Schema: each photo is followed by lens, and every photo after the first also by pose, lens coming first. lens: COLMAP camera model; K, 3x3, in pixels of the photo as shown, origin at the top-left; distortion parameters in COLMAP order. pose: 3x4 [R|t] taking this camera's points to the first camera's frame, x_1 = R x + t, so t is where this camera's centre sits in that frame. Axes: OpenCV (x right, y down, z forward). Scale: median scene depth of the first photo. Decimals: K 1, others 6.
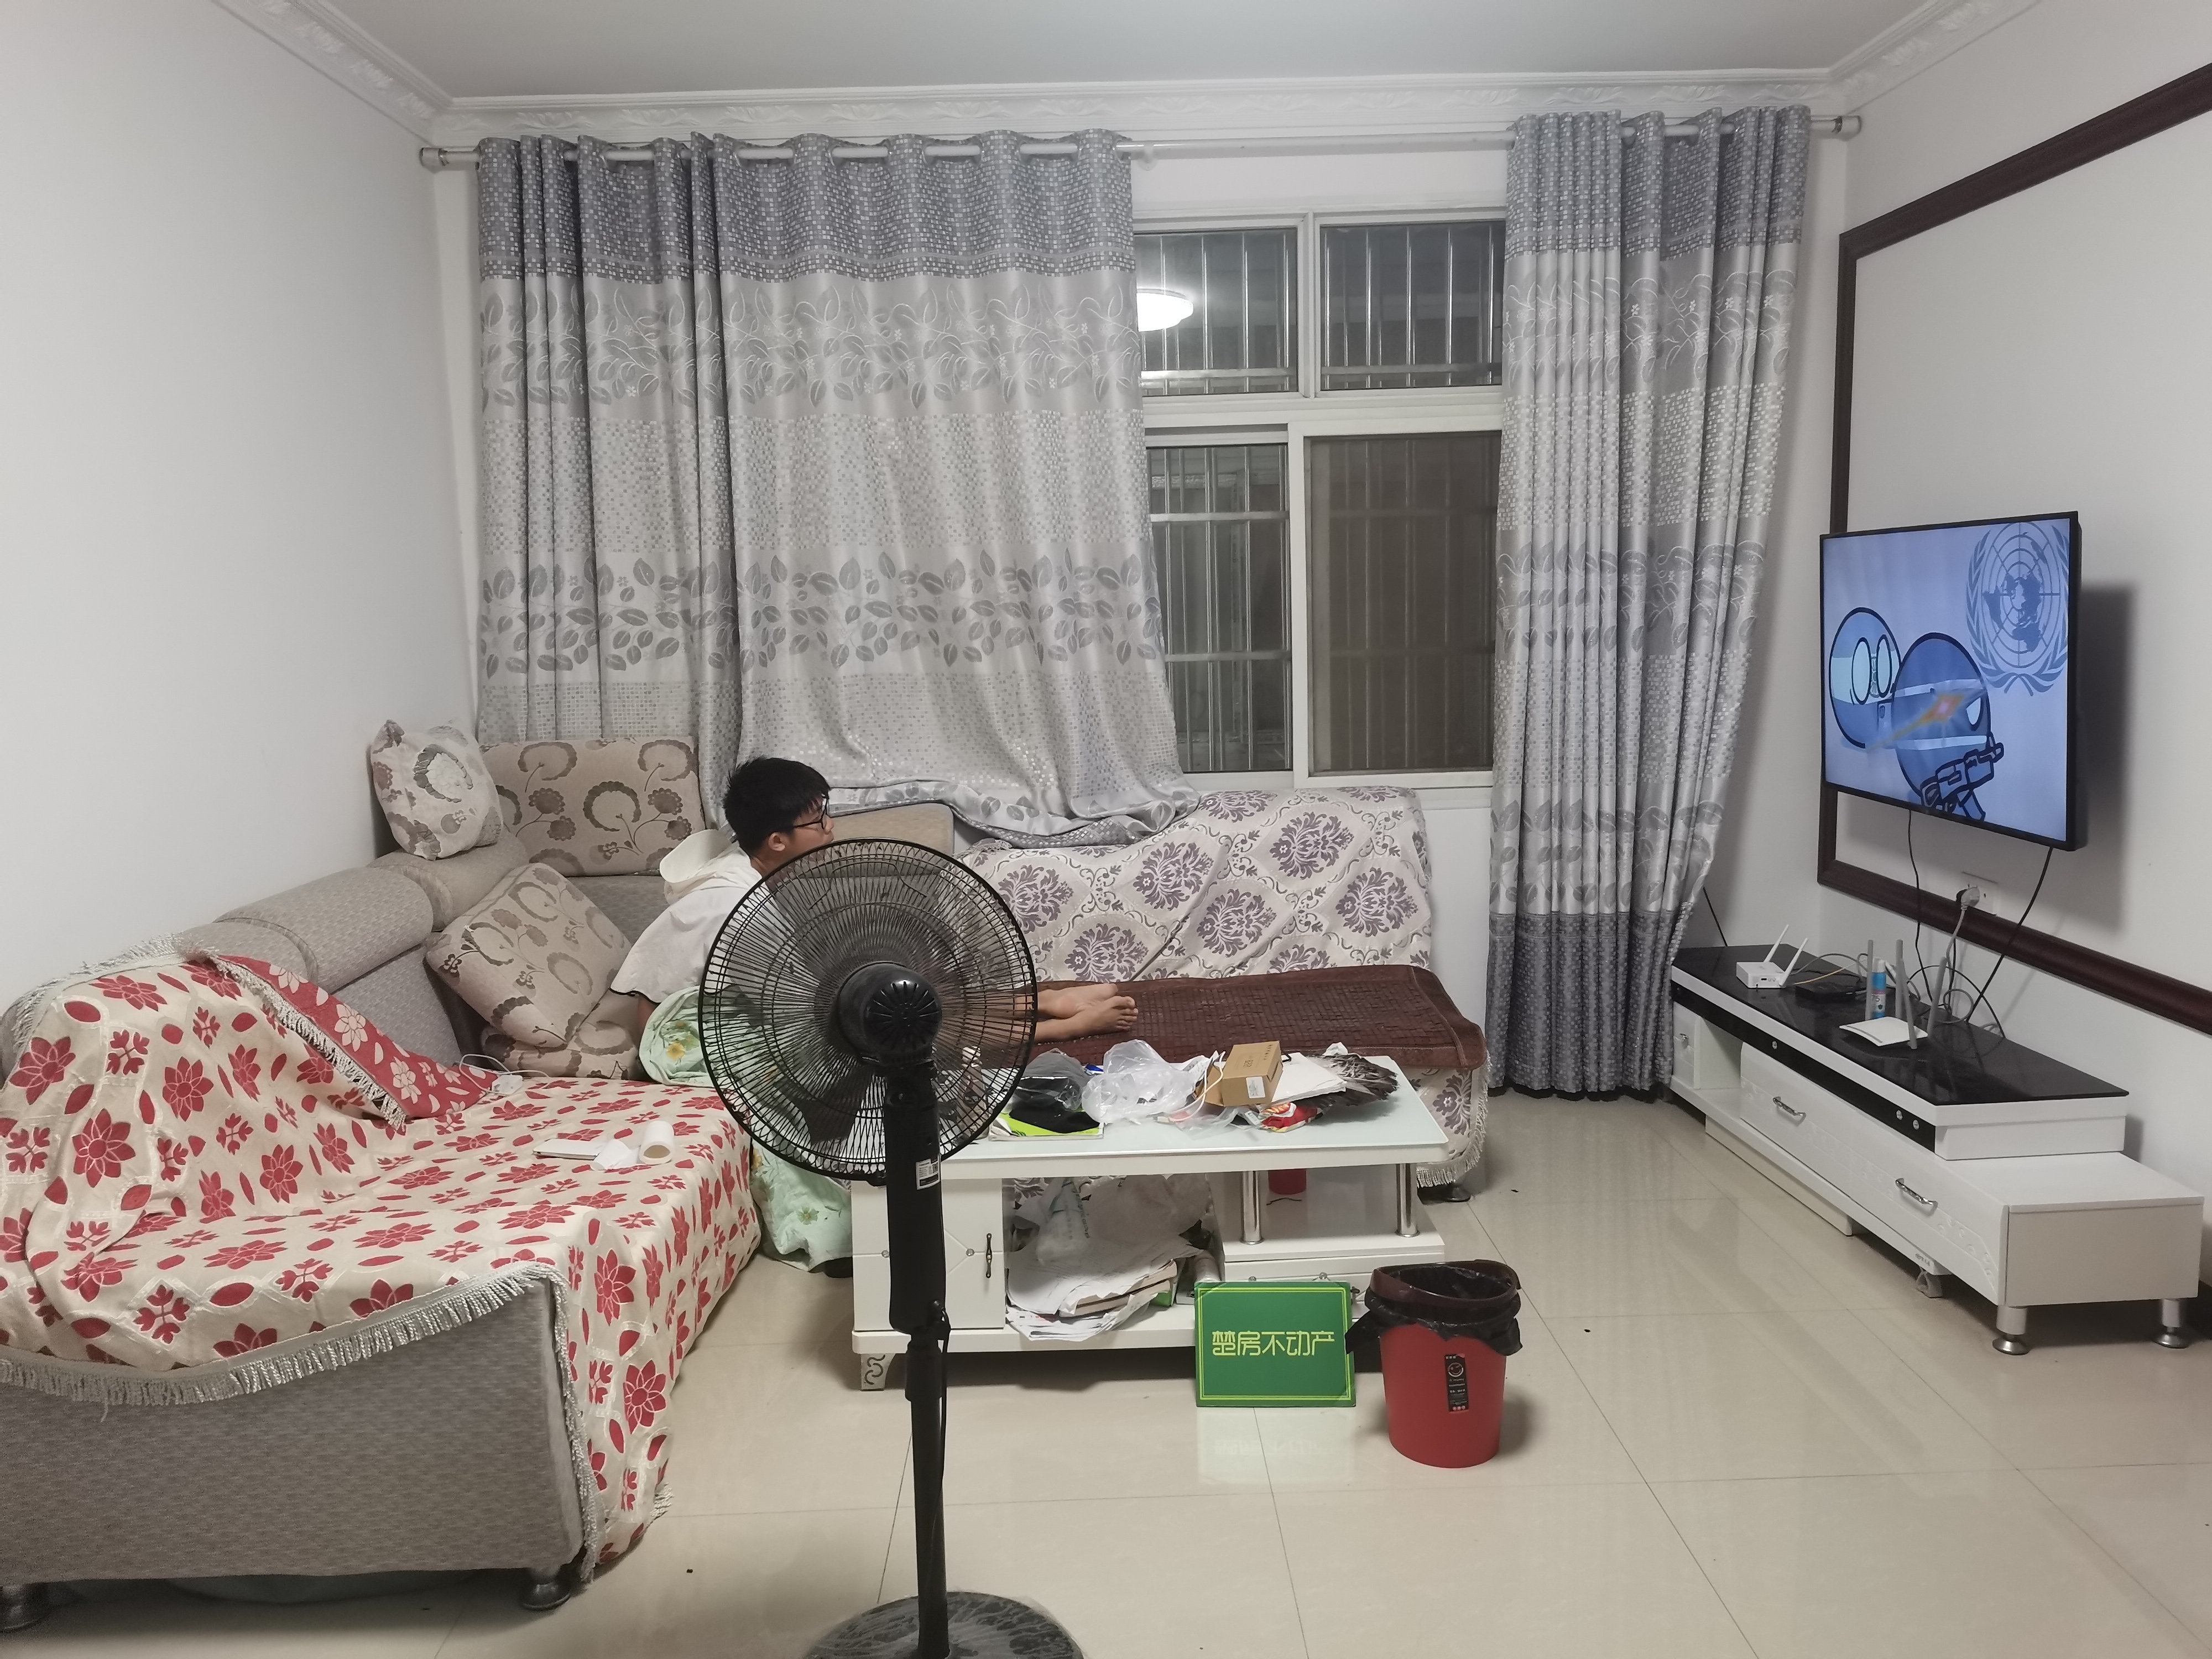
lens RADIAL K [[1641.7, 0, 1118.1], [0, 1641.7, 817.6], [0, 0, 1]] dist [0.085702, -0.114678]
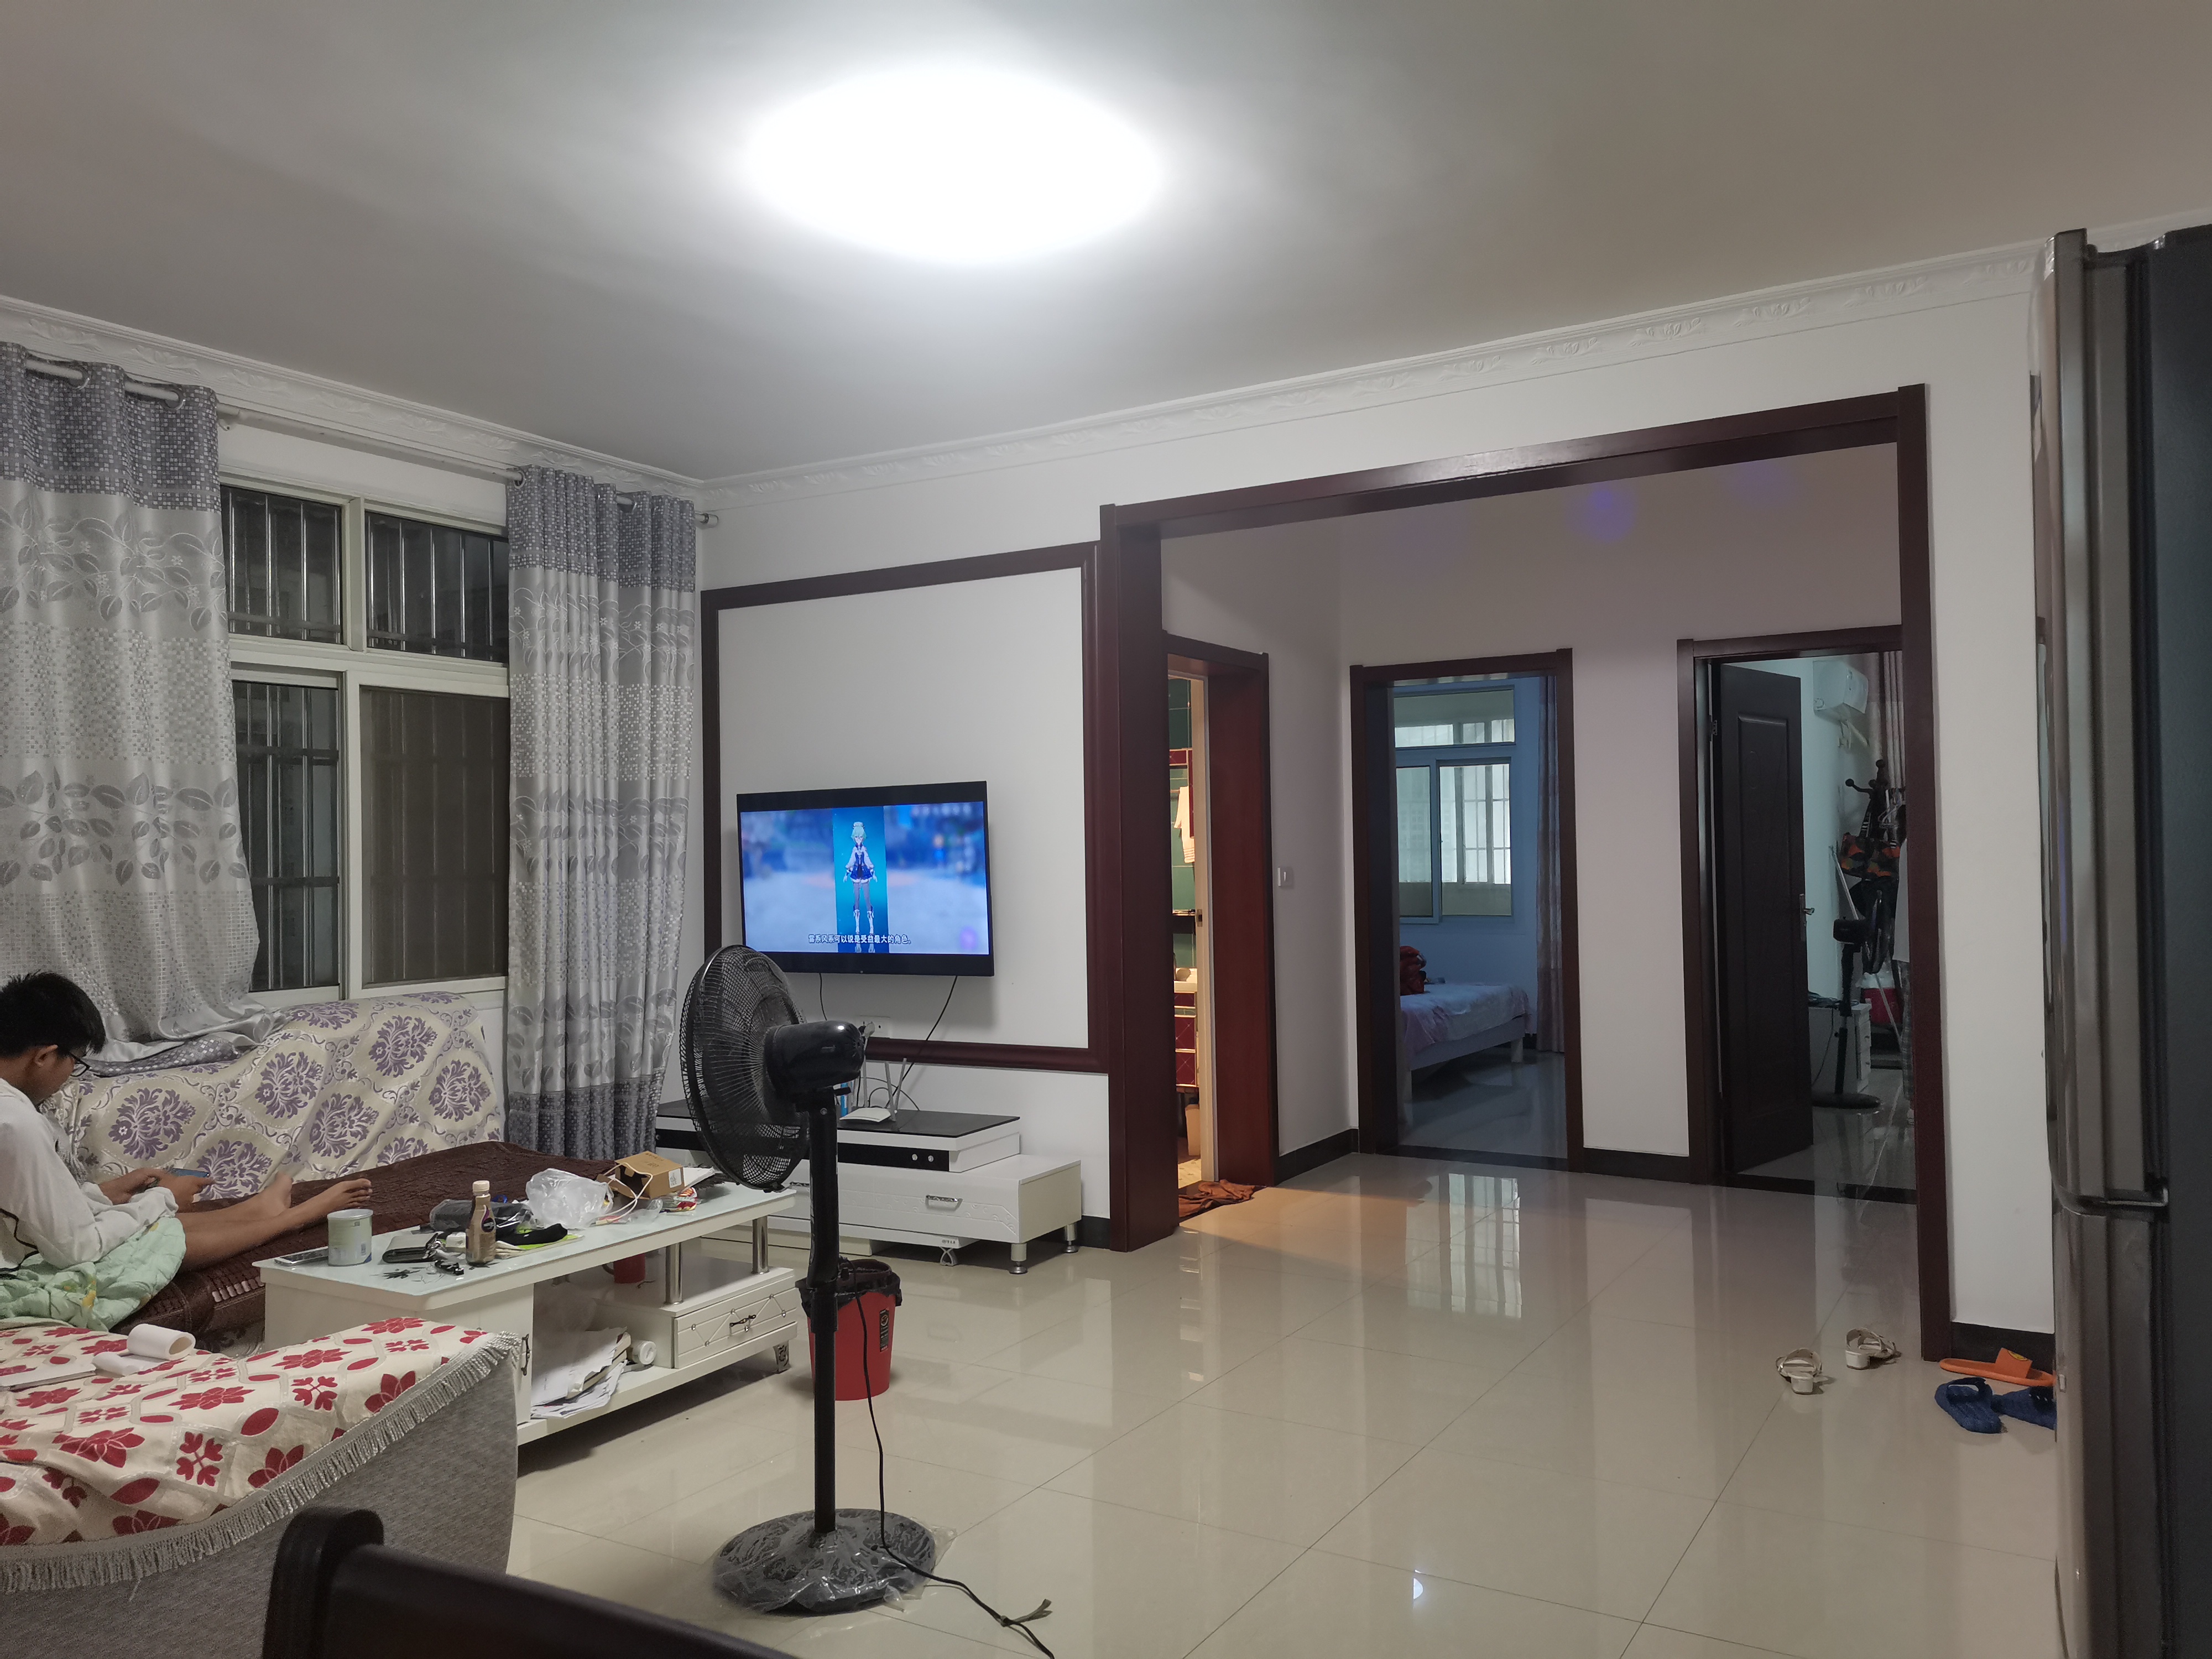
lens RADIAL K [[1641.7, 0, 1118.1], [0, 1641.7, 817.6], [0, 0, 1]] dist [0.085702, -0.114678]
pose [[0.530253, 0.039079, 0.846938, -0.584189], [0.116165, 0.986168, -0.118232, 0.054325], [-0.839844, 0.161077, 0.518379, -0.009791]]
